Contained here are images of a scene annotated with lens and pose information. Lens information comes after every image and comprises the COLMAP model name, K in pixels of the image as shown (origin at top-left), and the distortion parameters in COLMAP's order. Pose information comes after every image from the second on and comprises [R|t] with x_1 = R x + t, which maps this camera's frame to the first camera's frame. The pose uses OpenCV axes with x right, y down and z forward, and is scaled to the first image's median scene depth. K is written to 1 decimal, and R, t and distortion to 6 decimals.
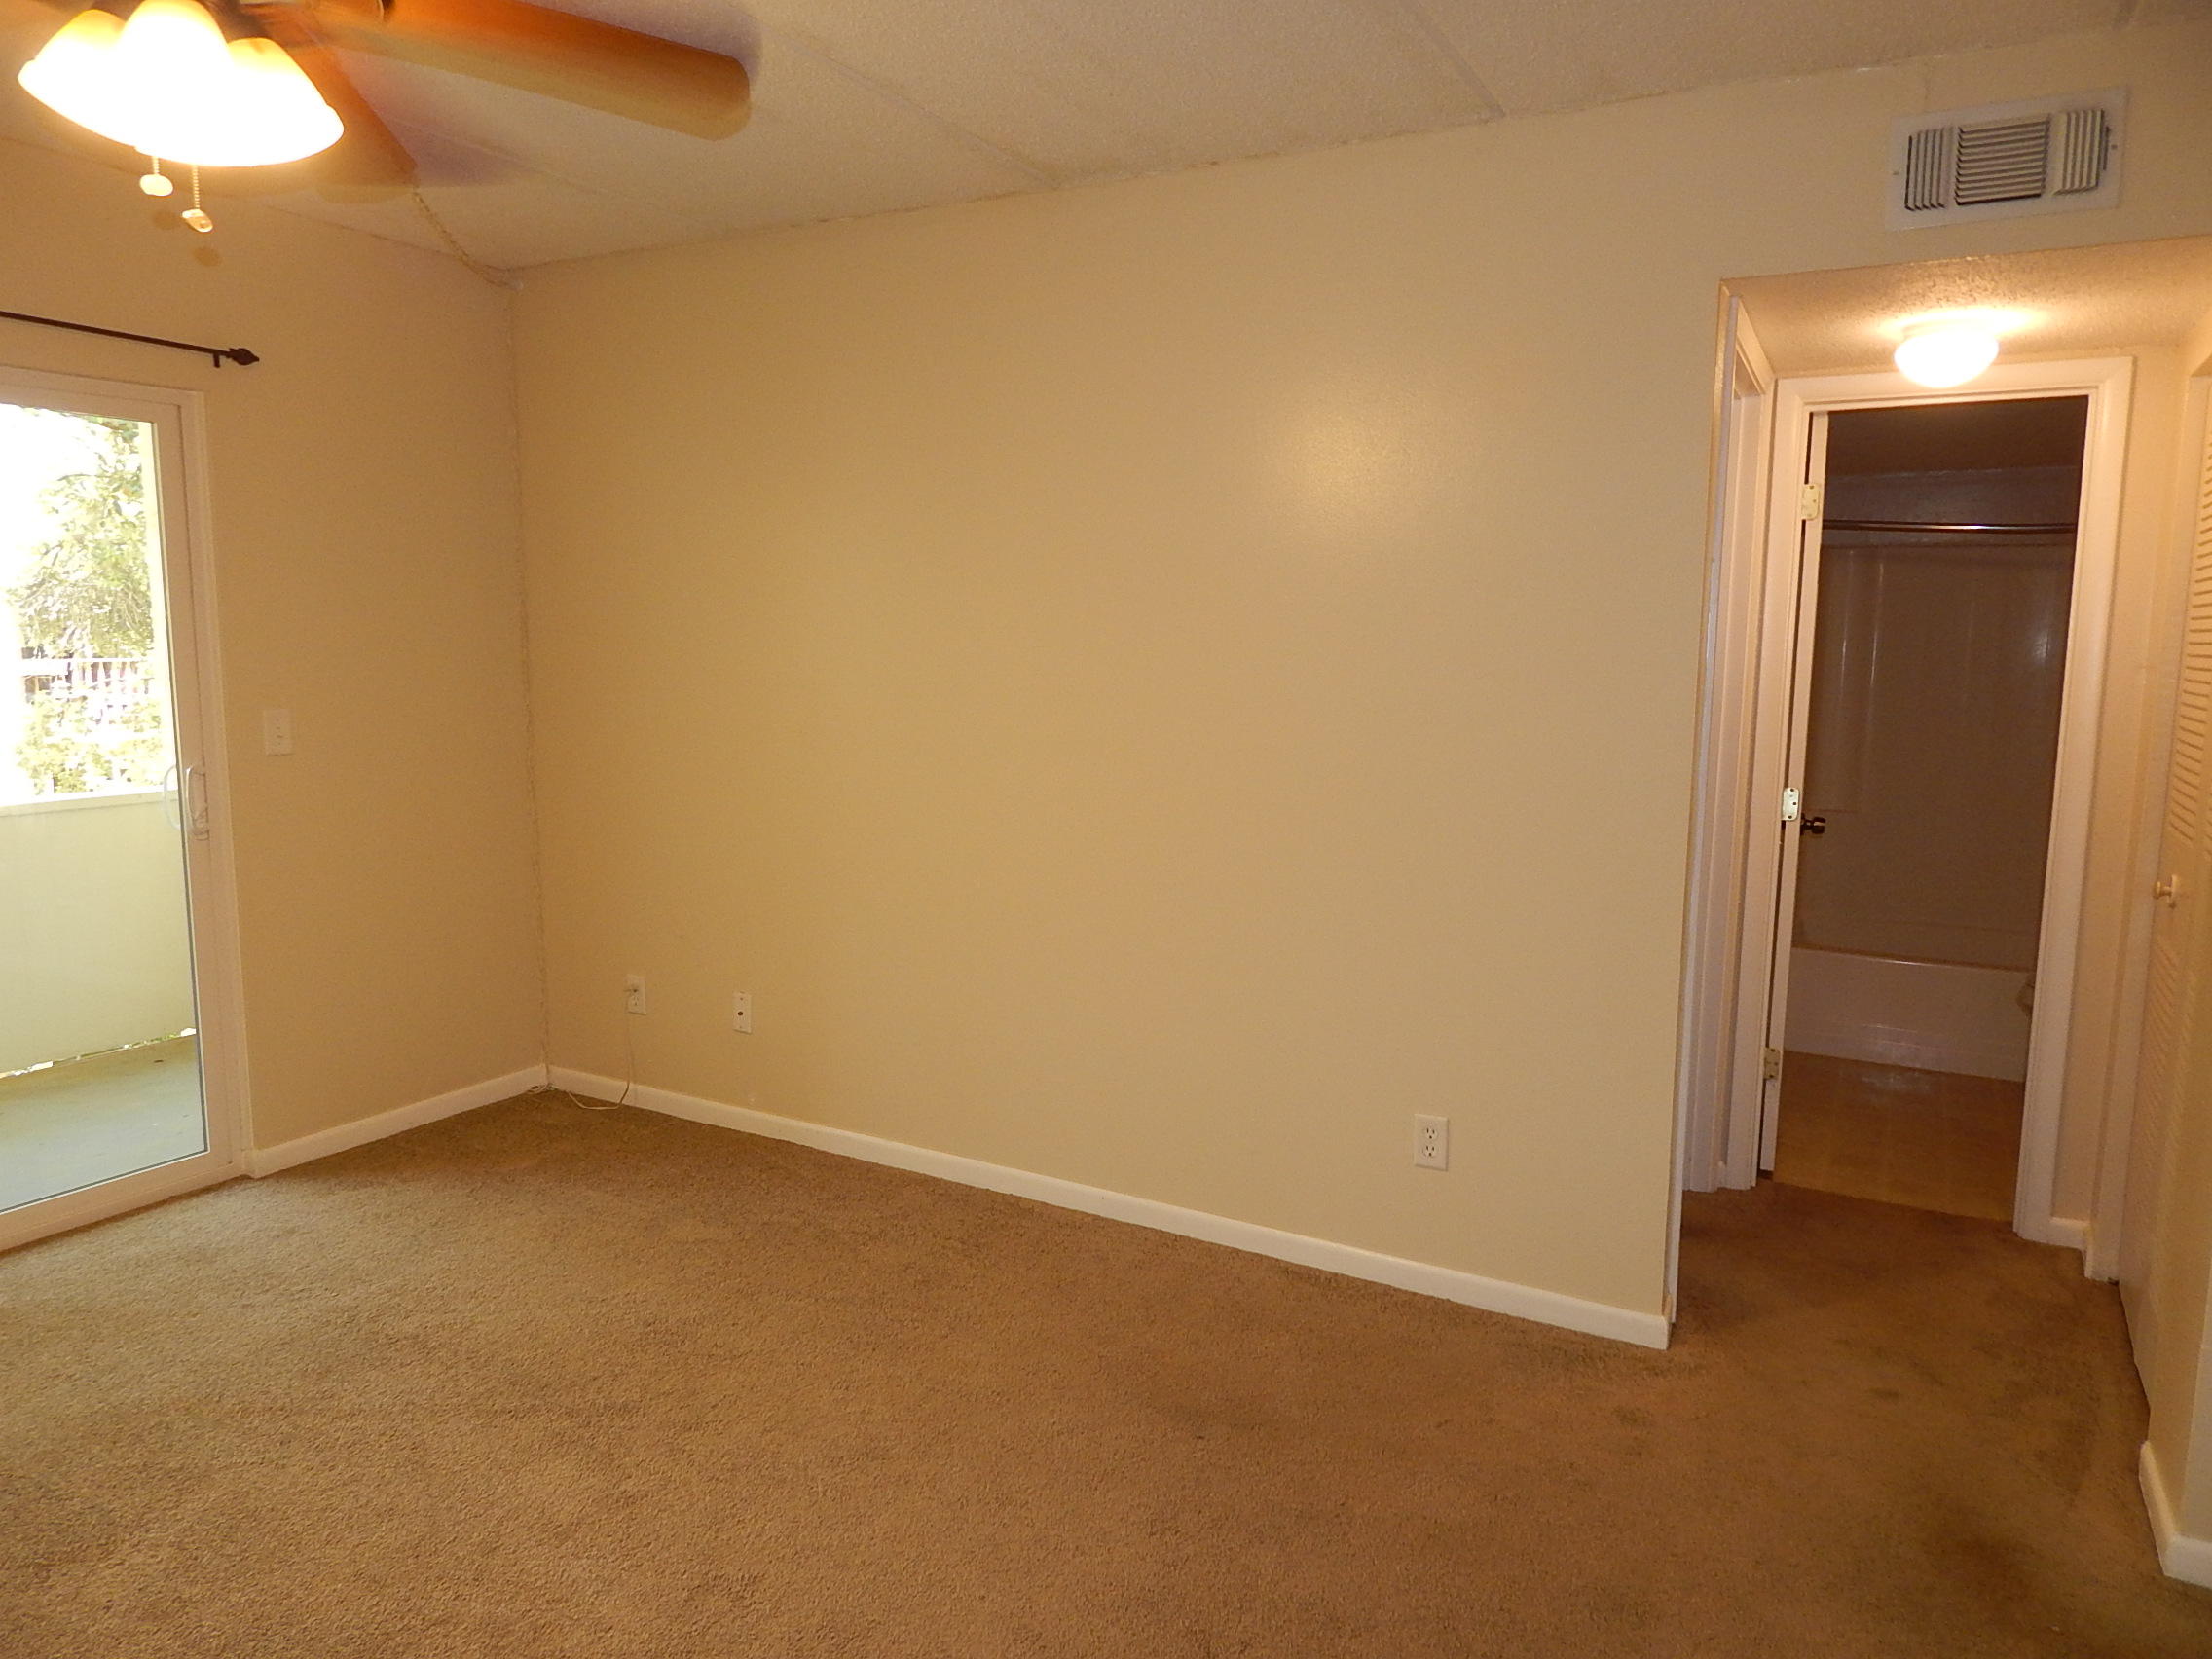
lens RADIAL K [[1441.7, 0, 1113.0], [0, 1441.7, 821.5], [0, 0, 1]] dist [0.002807, -0.006615]
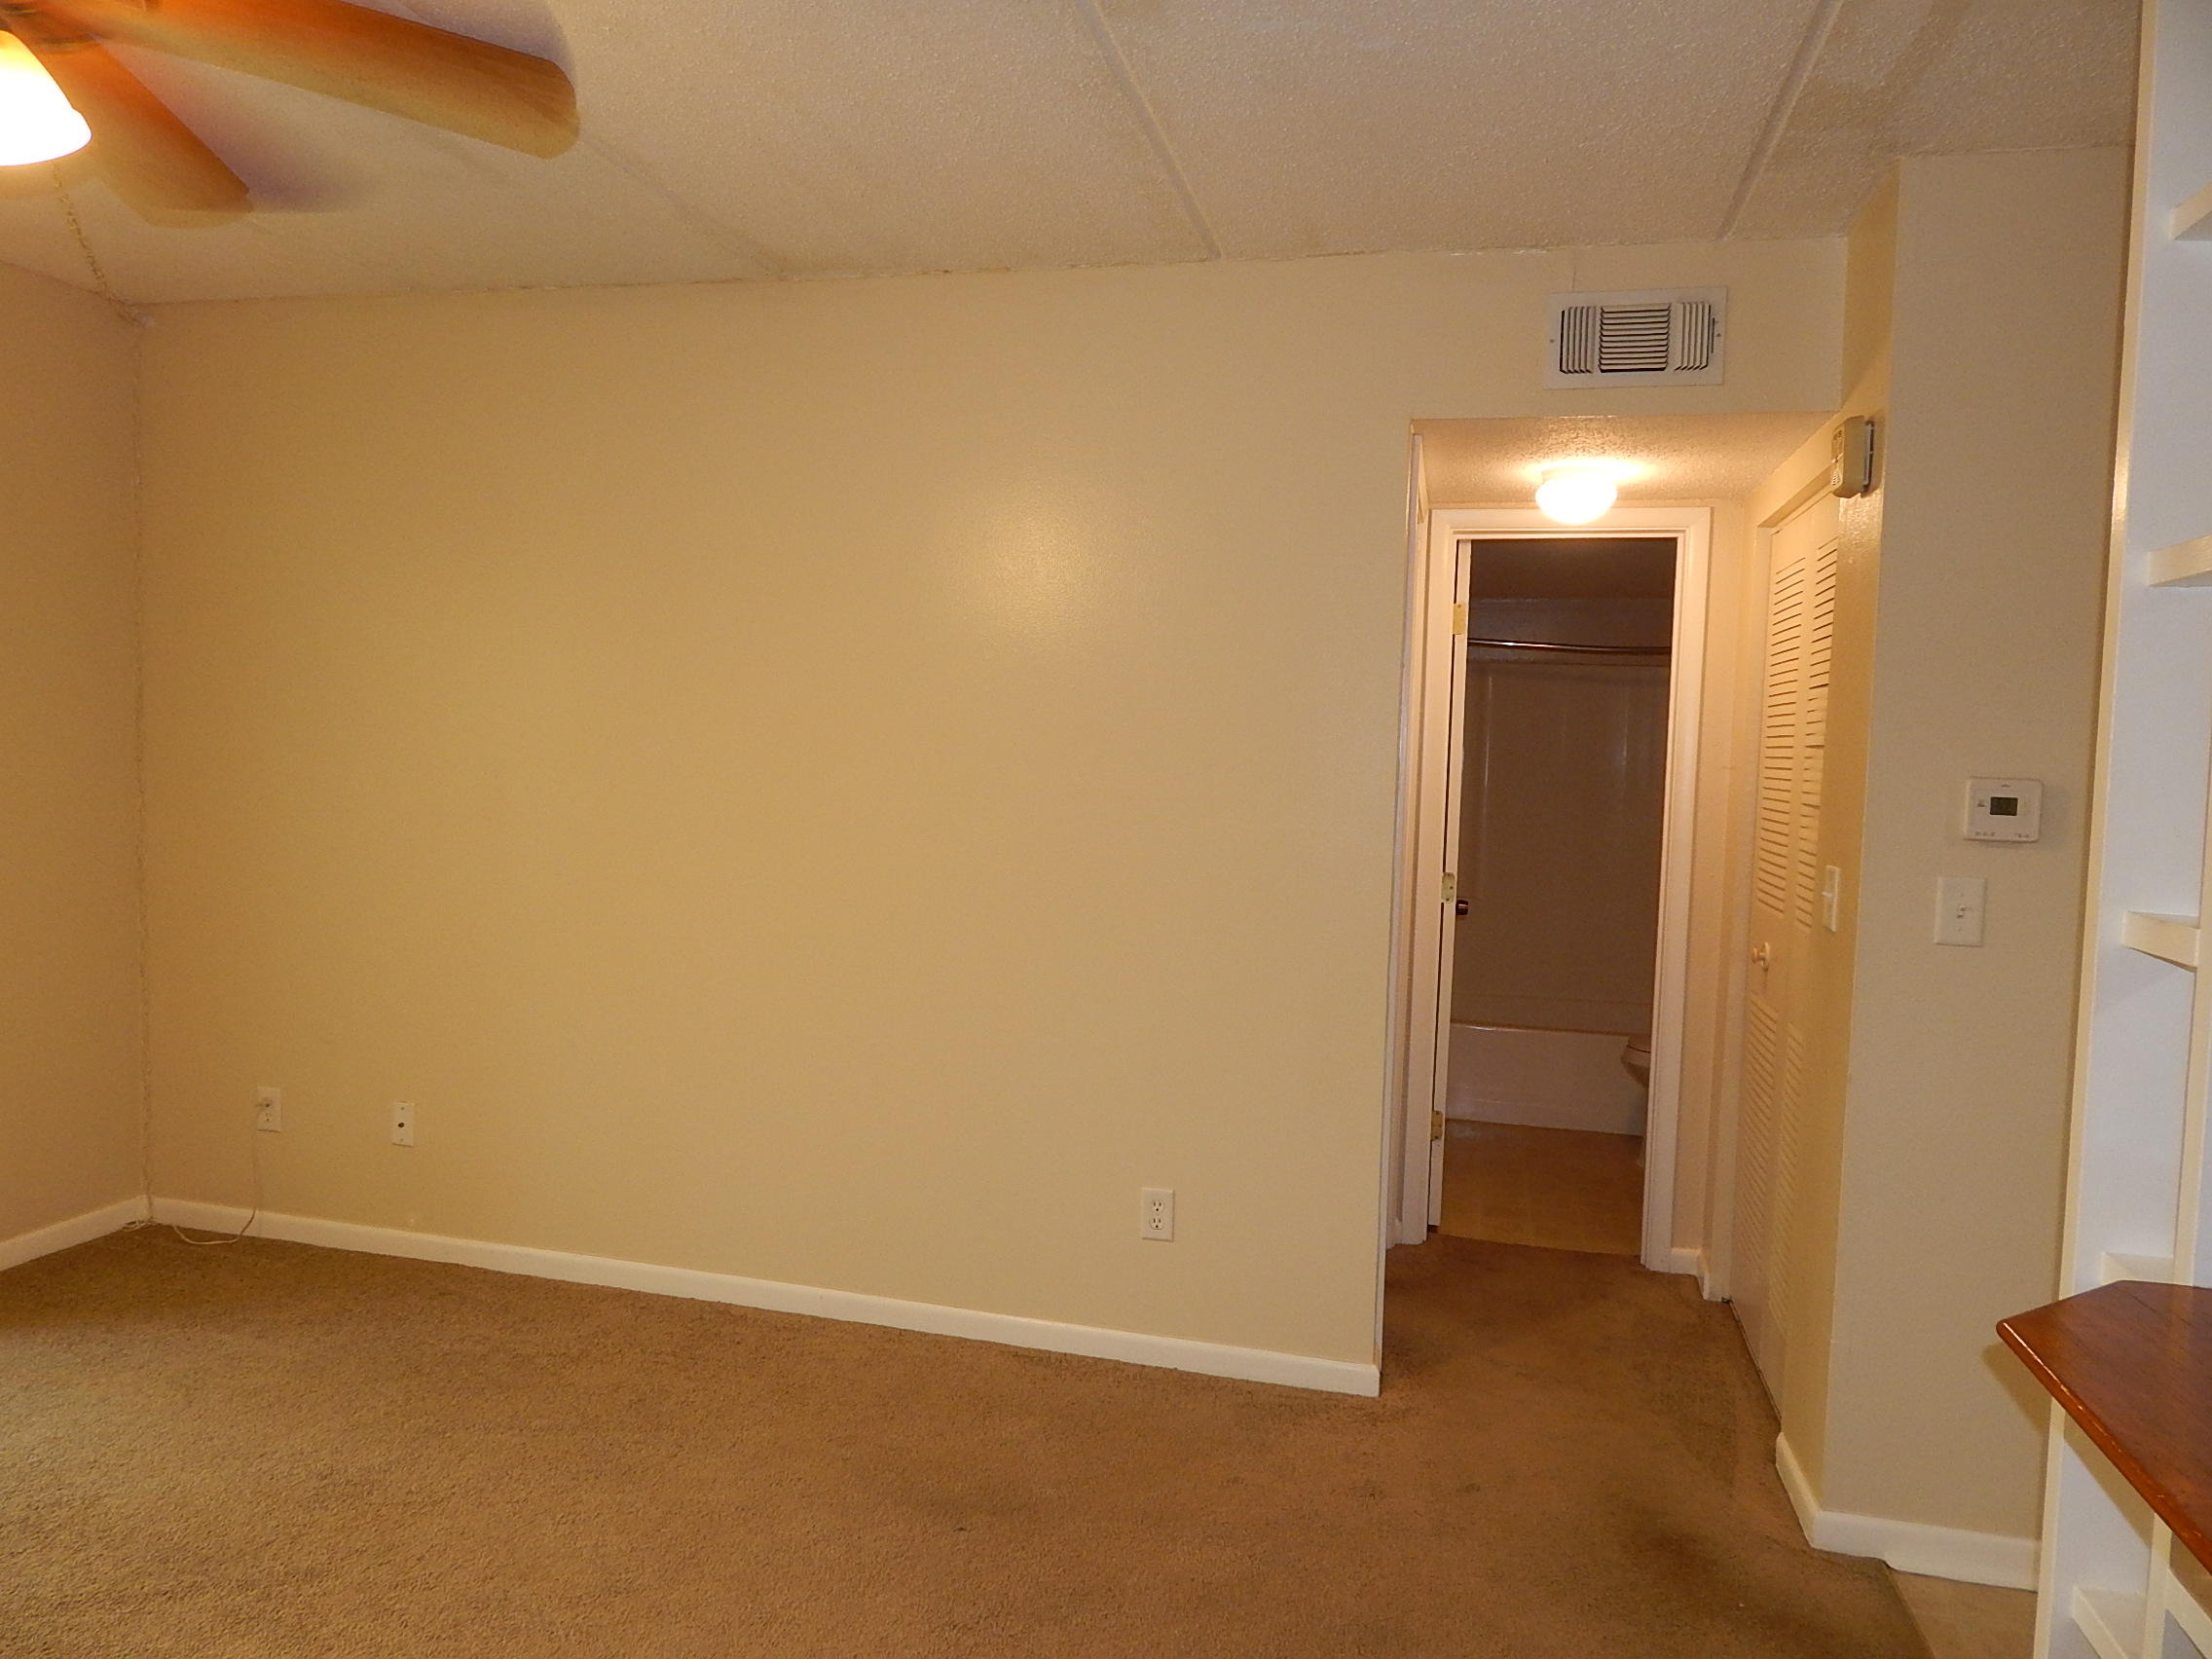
lens RADIAL K [[1441.1, 0, 1106.0], [0, 1441.1, 820.7], [0, 0, 1]] dist [-0.003303, -0.002695]
pose [[0.966488, 0.006173, 0.256636, -0.077840], [0.011315, 0.997715, -0.066608, 0.008886], [-0.256461, 0.067280, 0.964210, -0.004067]]
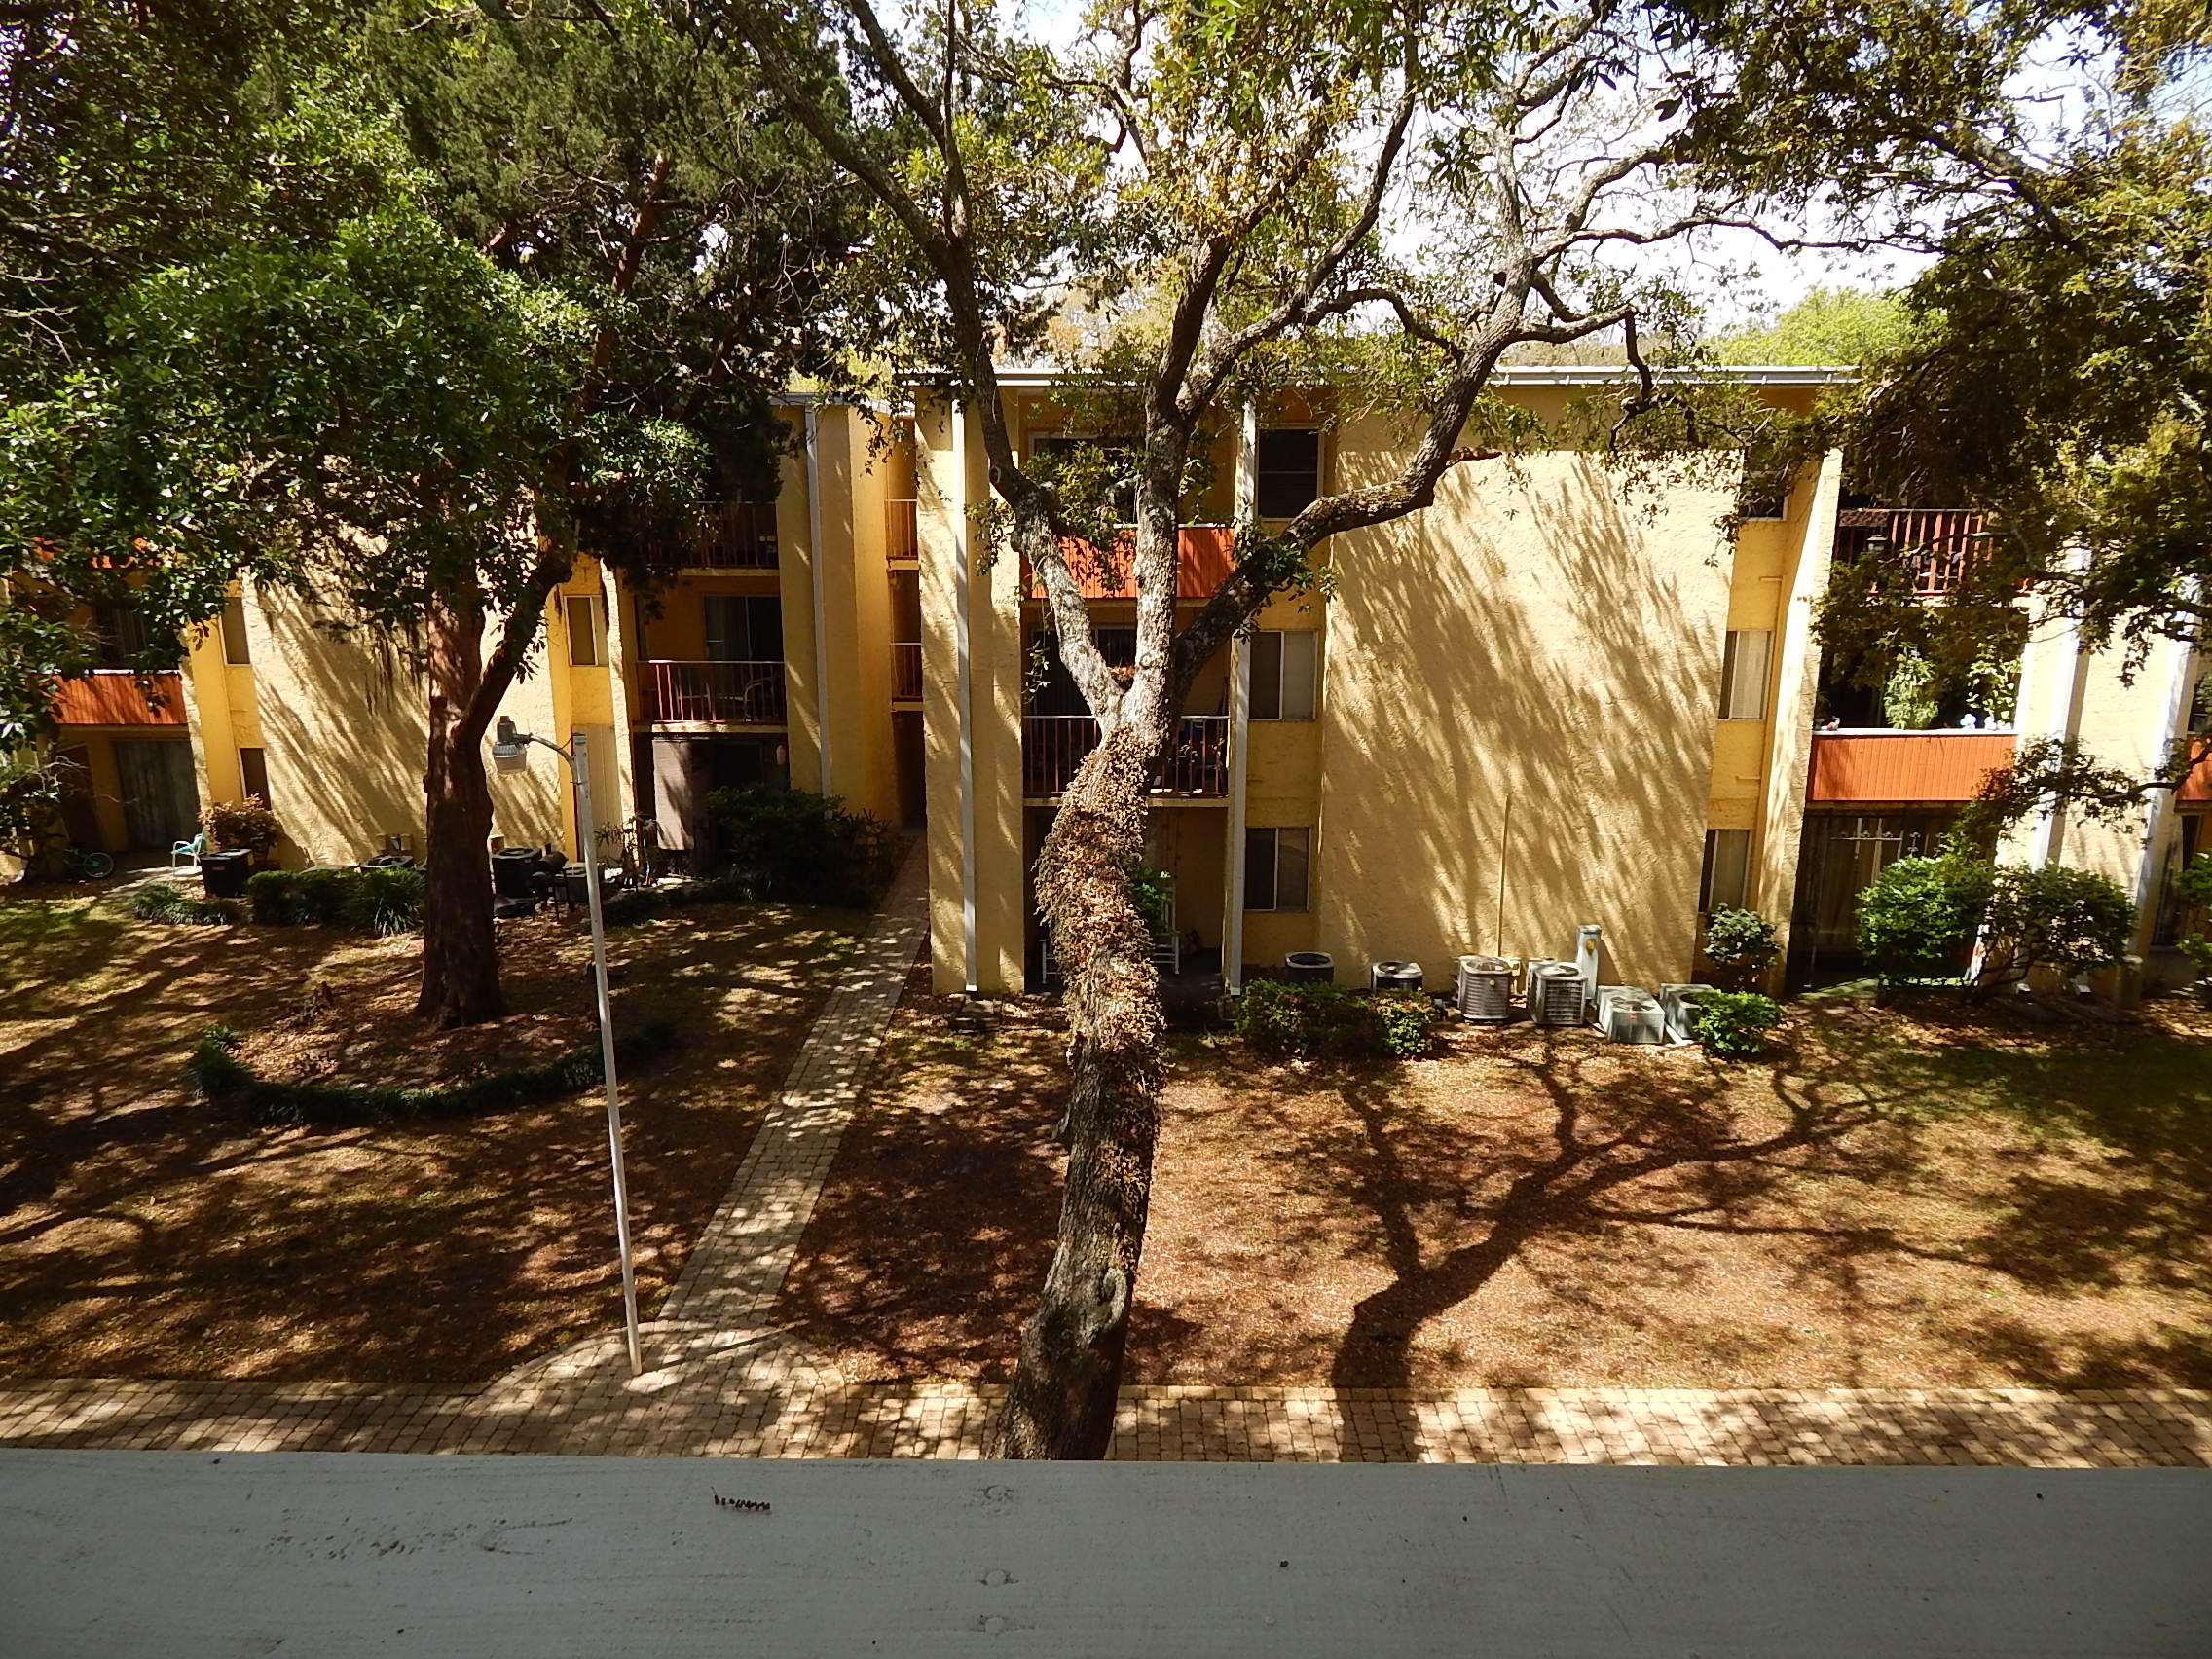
lens RADIAL K [[1441.7, 0, 1113.0], [0, 1441.7, 821.5], [0, 0, 1]] dist [0.002807, -0.006615]
pose [[0.475408, 0.192076, -0.858542, -1.040108], [-0.104483, 0.981296, 0.161683, -0.121782], [0.873539, 0.012838, 0.486585, 1.101960]]
